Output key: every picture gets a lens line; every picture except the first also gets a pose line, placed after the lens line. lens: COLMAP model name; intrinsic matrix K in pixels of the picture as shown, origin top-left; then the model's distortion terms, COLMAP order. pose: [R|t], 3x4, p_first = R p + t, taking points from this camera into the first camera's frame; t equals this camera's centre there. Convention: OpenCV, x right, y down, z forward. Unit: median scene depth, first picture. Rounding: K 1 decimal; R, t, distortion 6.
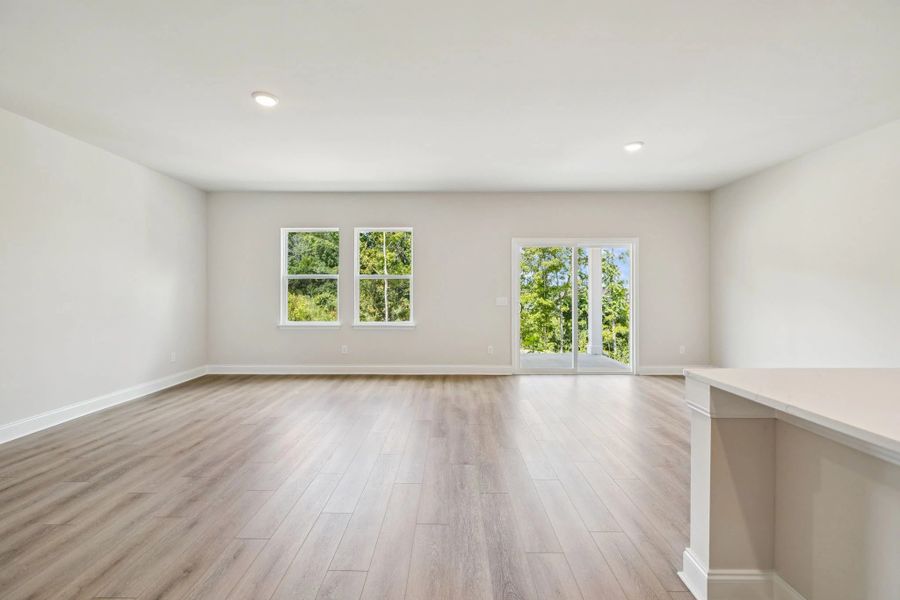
lens RADIAL K [[381.8, 0, 449.6], [0, 381.8, 290.1], [0, 0, 1]] dist [-0.001351, -0.000804]
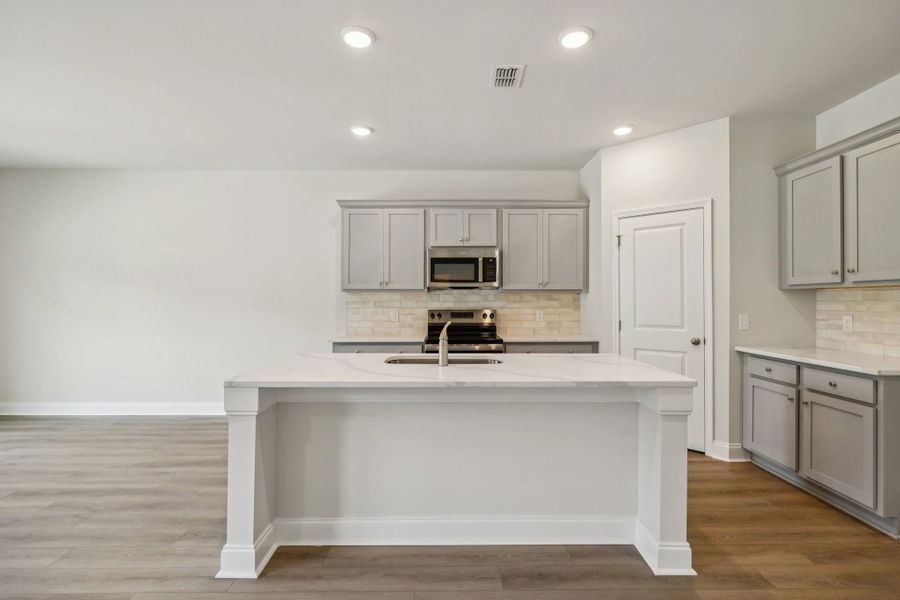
lens RADIAL K [[442.9, 0, 451.1], [0, 442.9, 294.6], [0, 0, 1]] dist [-0.006356, 0.003135]
pose [[-0.012568, 0.011176, 0.999859, -0.186353], [-0.006089, 0.999918, -0.011253, -0.007412], [-0.999902, -0.006229, -0.012499, 0.108939]]
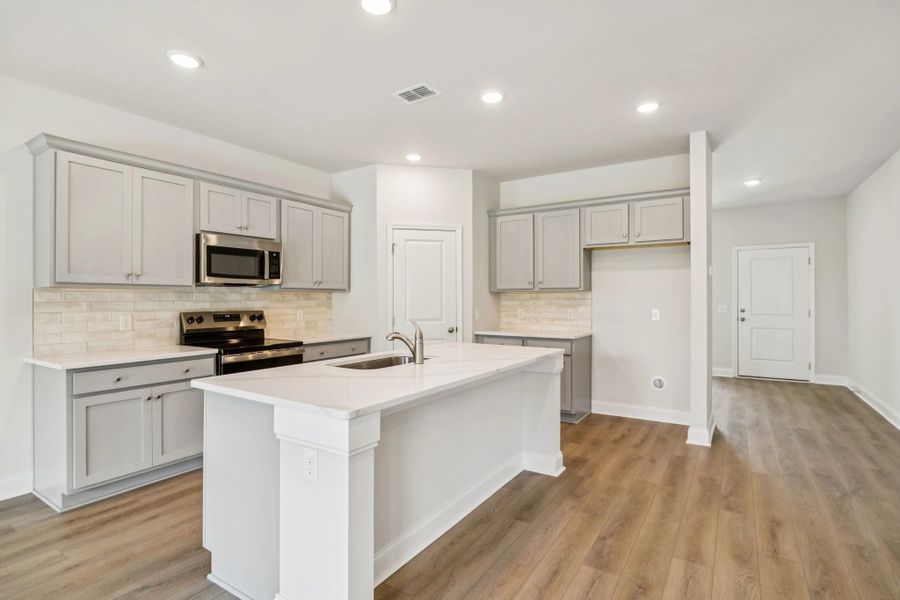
lens RADIAL K [[442.9, 0, 455.6], [0, 442.9, 299.4], [0, 0, 1]] dist [-0.006356, 0.003135]
pose [[-0.844943, -0.001046, 0.534856, -0.014940], [-0.002850, 0.999993, -0.002547, -0.006032], [-0.534849, -0.003677, -0.844940, 0.479259]]
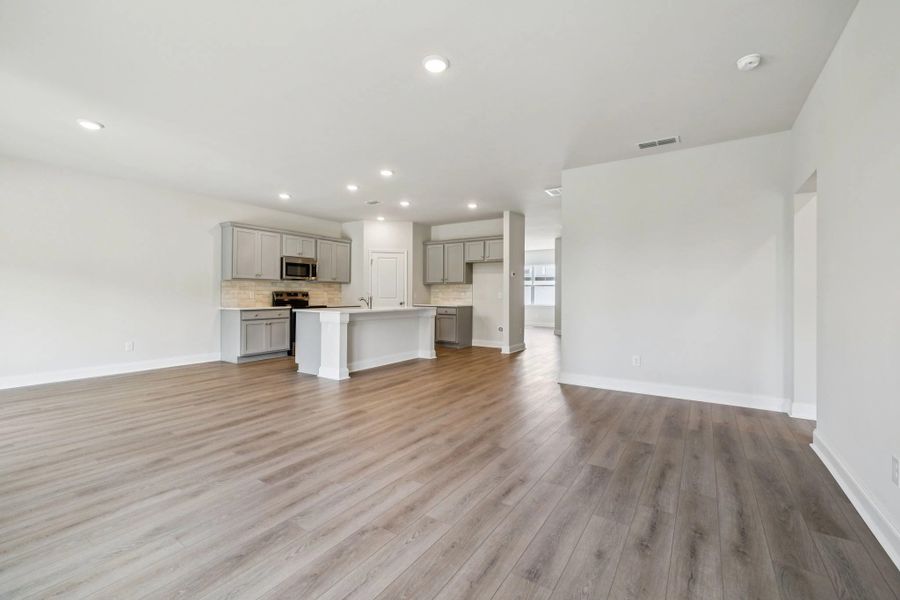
lens RADIAL K [[381.8, 0, 450.2], [0, 381.8, 291.0], [0, 0, 1]] dist [-0.001351, -0.000804]
pose [[-0.838130, 0.000657, 0.545470, -0.516478], [-0.008011, 0.999877, -0.013514, 0.023323], [-0.545412, -0.015696, -0.838021, 0.892757]]
